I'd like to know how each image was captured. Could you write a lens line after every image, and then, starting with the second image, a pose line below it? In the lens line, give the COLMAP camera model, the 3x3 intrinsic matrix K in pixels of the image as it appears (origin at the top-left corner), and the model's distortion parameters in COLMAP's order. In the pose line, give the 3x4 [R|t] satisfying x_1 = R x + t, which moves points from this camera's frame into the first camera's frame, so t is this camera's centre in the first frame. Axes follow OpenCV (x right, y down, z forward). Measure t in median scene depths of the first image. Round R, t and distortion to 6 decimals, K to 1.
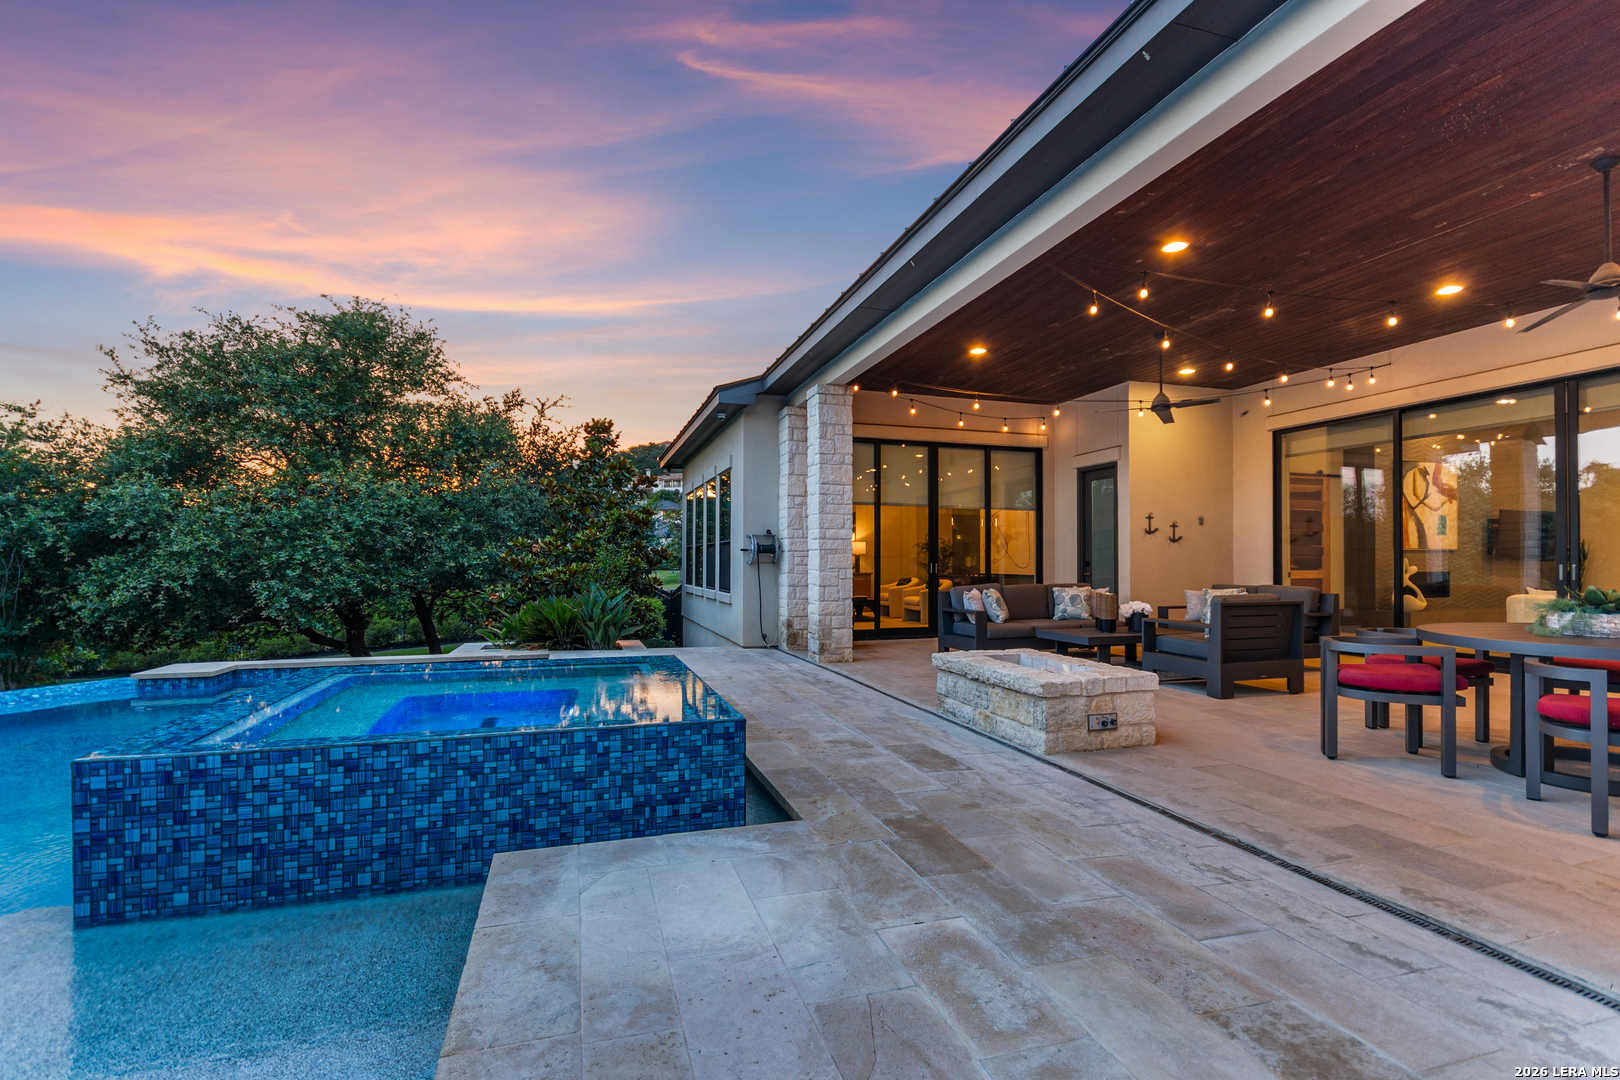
lens RADIAL K [[746.1, 0, 806.7], [0, 746.1, 556.7], [0, 0, 1]] dist [-0.000656, 0.000146]
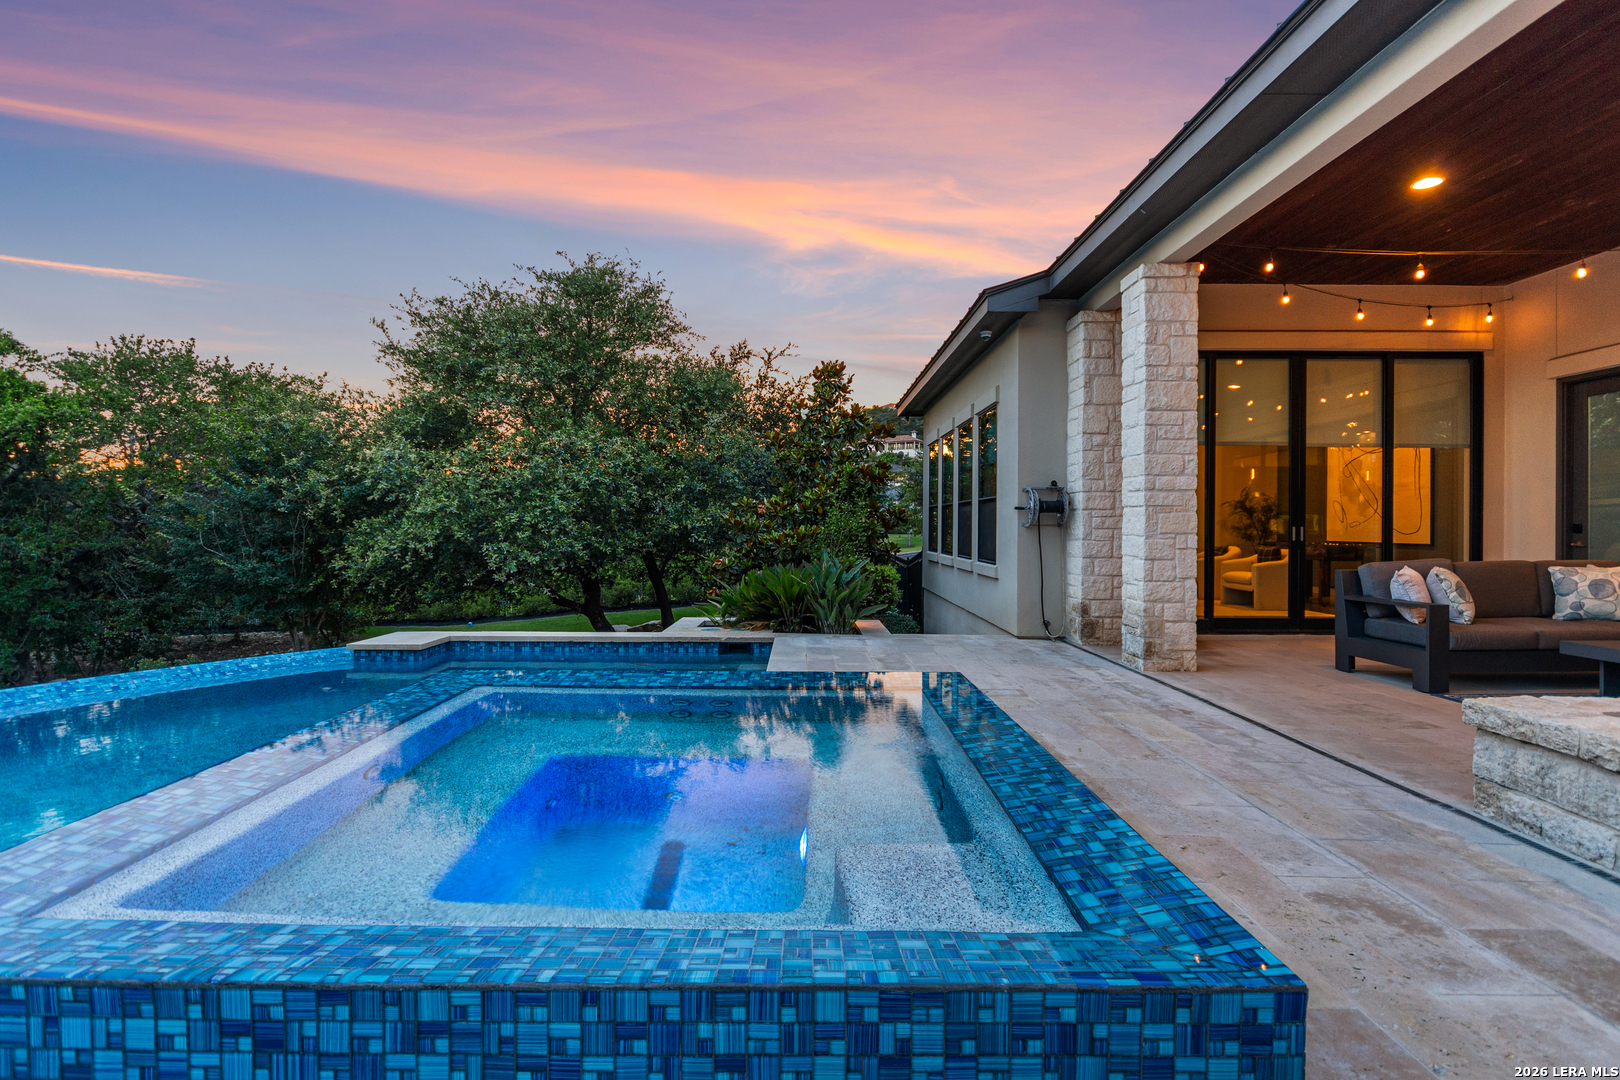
lens RADIAL K [[746.1, 0, 806.5], [0, 746.1, 532.3], [0, 0, 1]] dist [-0.000656, 0.000146]
pose [[0.956913, 0.004758, -0.290336, -0.071979], [-0.000121, 0.999872, 0.015986, 0.003261], [0.290375, -0.015262, 0.956791, 0.222630]]
